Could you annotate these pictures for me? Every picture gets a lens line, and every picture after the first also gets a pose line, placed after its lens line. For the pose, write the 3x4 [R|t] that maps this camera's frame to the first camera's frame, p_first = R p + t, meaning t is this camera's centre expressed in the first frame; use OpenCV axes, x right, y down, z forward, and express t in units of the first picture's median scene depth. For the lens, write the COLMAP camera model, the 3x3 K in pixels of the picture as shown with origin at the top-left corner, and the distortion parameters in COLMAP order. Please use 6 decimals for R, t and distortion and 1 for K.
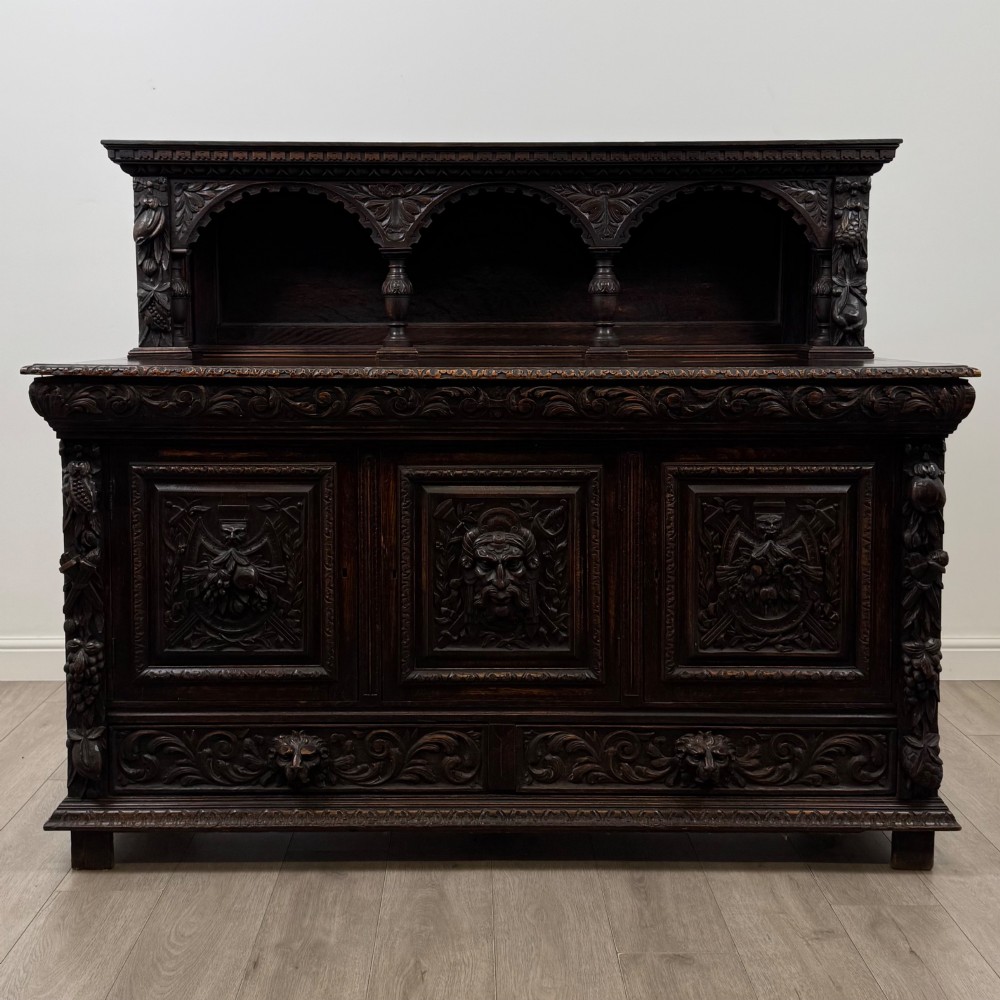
lens RADIAL K [[1374.0, 0, 466.5], [0, 1374.0, 428.5], [0, 0, 1]] dist [0.069299, 0.000000]
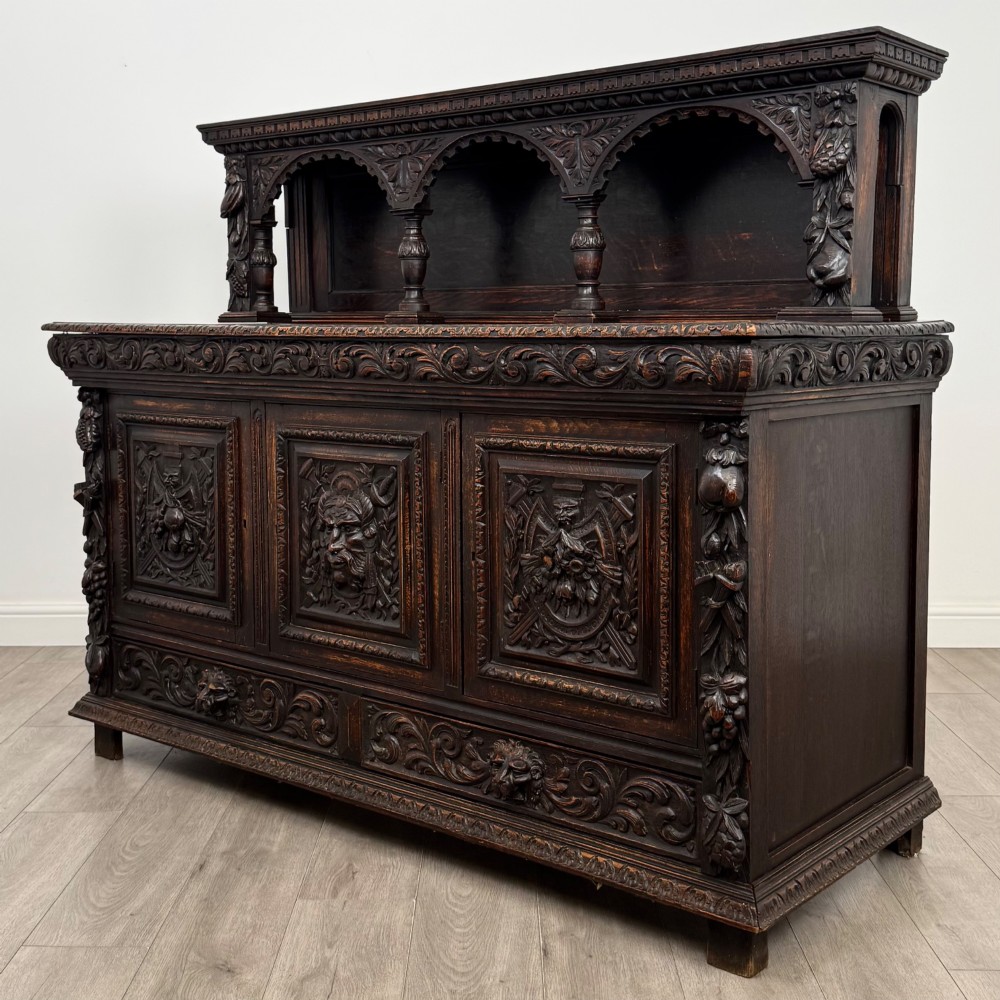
lens RADIAL K [[1374.0, 0, 491.5], [0, 1374.0, 462.7], [0, 0, 1]] dist [0.069299, 0.000000]
pose [[0.770198, 0.062679, -0.634717, 0.710390], [-0.047412, 0.998033, 0.041025, 0.007349], [0.636040, -0.001505, 0.771655, 0.314338]]
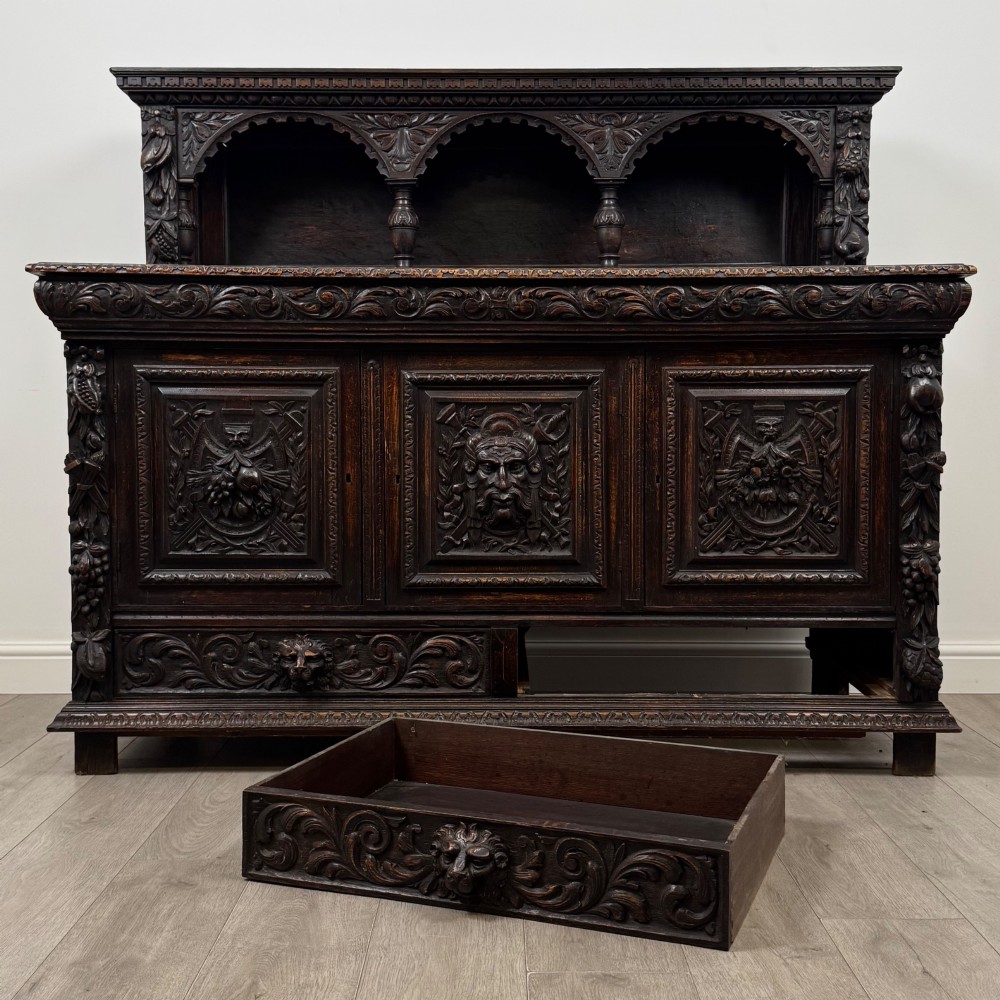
lens RADIAL K [[1374.0, 0, 498.1], [0, 1374.0, 516.2], [0, 0, 1]] dist [0.069299, 0.000000]
pose [[0.999999, -0.000375, 0.001030, 0.020143], [0.000393, 0.999855, -0.017002, 0.149574], [-0.001023, 0.017003, 0.999855, -0.006332]]
